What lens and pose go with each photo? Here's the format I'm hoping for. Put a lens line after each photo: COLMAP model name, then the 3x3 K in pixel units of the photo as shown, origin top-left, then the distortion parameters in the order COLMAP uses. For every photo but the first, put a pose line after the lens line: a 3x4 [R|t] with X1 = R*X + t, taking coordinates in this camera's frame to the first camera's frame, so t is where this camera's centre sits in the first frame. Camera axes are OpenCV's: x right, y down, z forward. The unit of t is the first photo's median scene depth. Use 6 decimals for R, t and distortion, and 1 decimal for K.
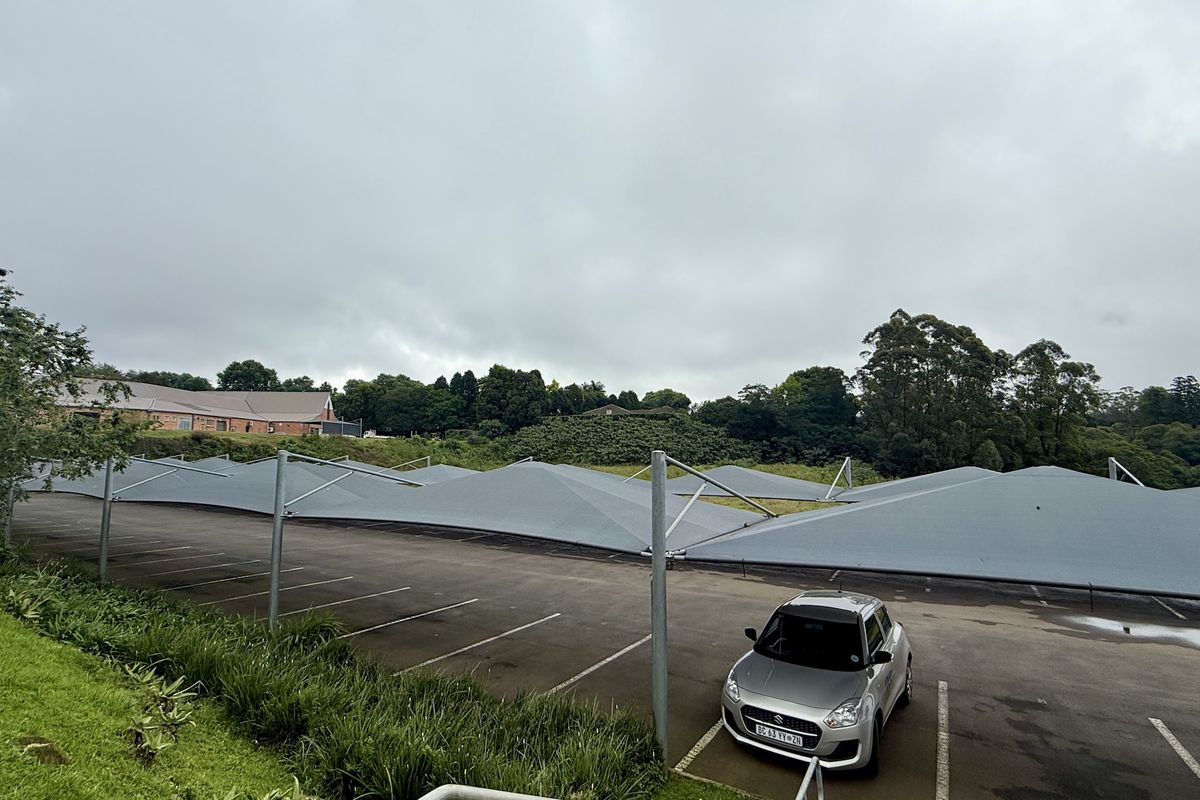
lens RADIAL K [[564.3, 0, 598.4], [0, 564.3, 395.6], [0, 0, 1]] dist [-0.001978, 0.000636]
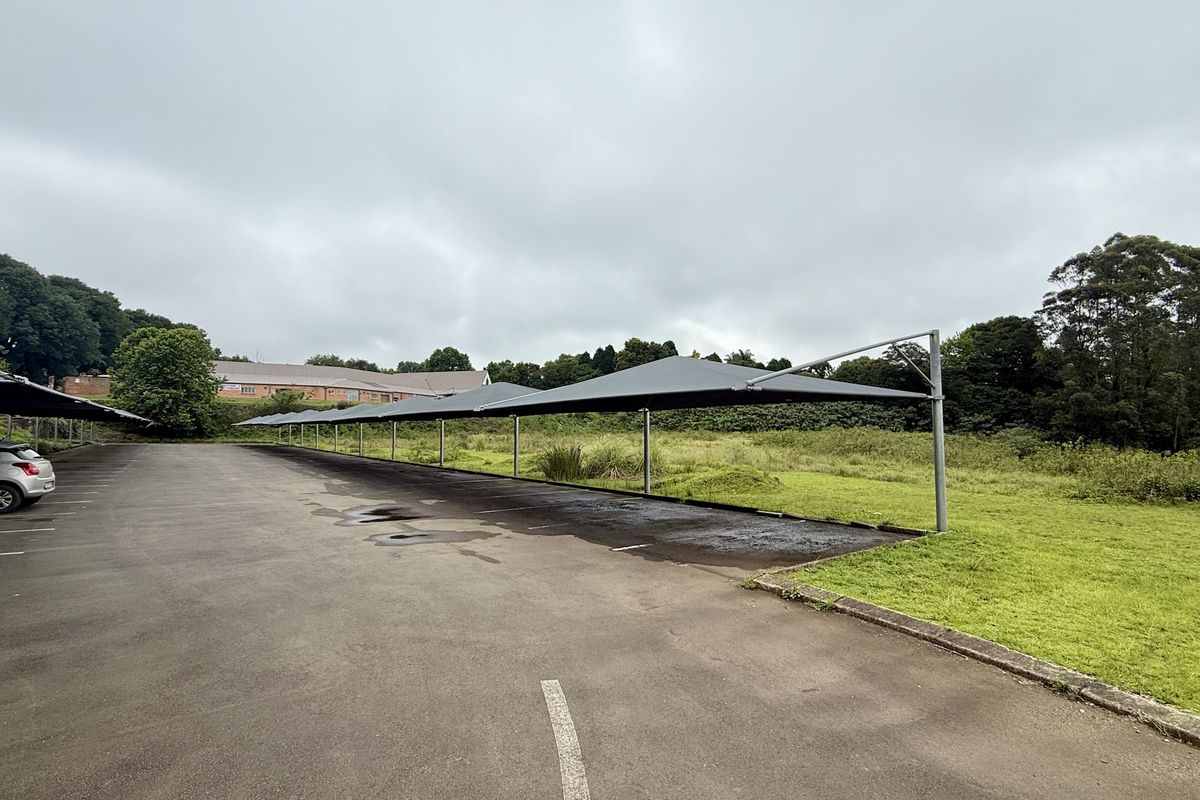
lens RADIAL K [[564.3, 0, 595.8], [0, 564.3, 399.8], [0, 0, 1]] dist [-0.001978, 0.000636]
pose [[0.926258, -0.018607, -0.376430, 0.154353], [0.035956, 0.998588, 0.039113, 0.016210], [0.375170, -0.049764, 0.925619, 0.017626]]
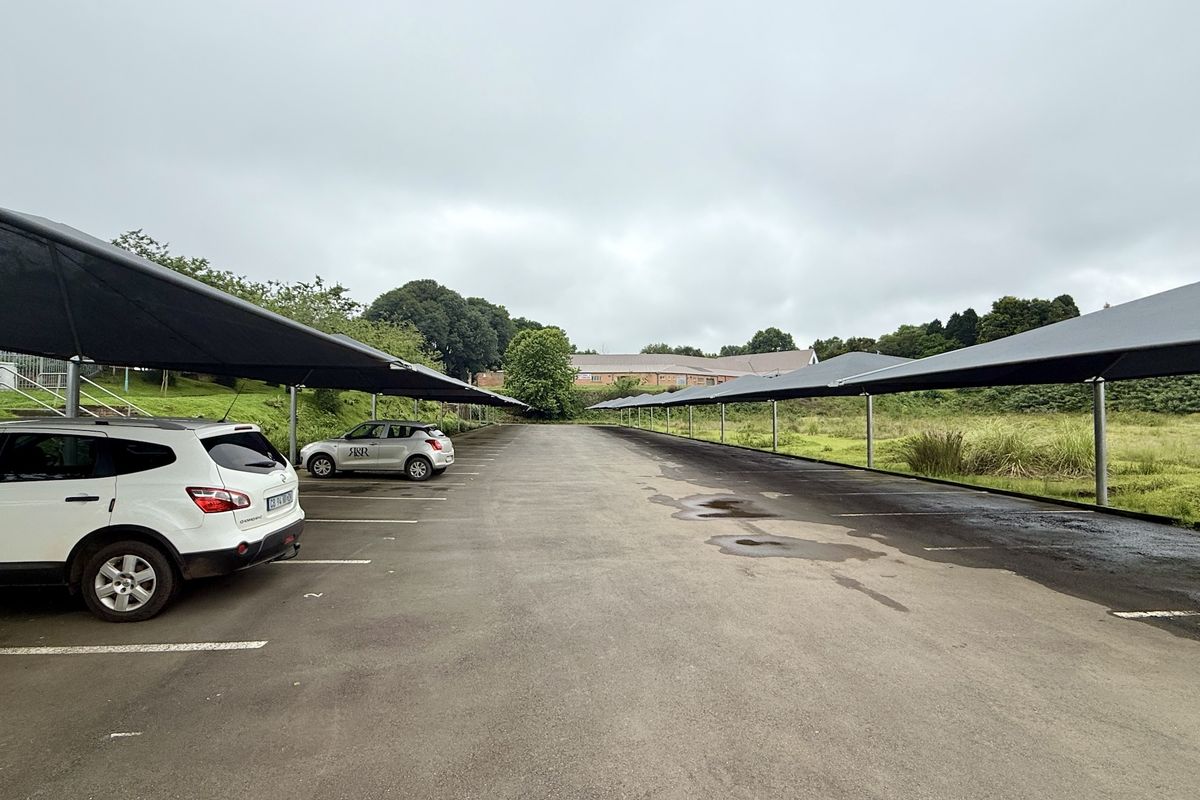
lens RADIAL K [[564.3, 0, 596.7], [0, 564.3, 397.3], [0, 0, 1]] dist [-0.001978, 0.000636]
pose [[0.588294, -0.022902, -0.808323, 0.141787], [0.082220, 0.996113, 0.031617, 0.017580], [0.804456, -0.085060, 0.587890, 0.028759]]
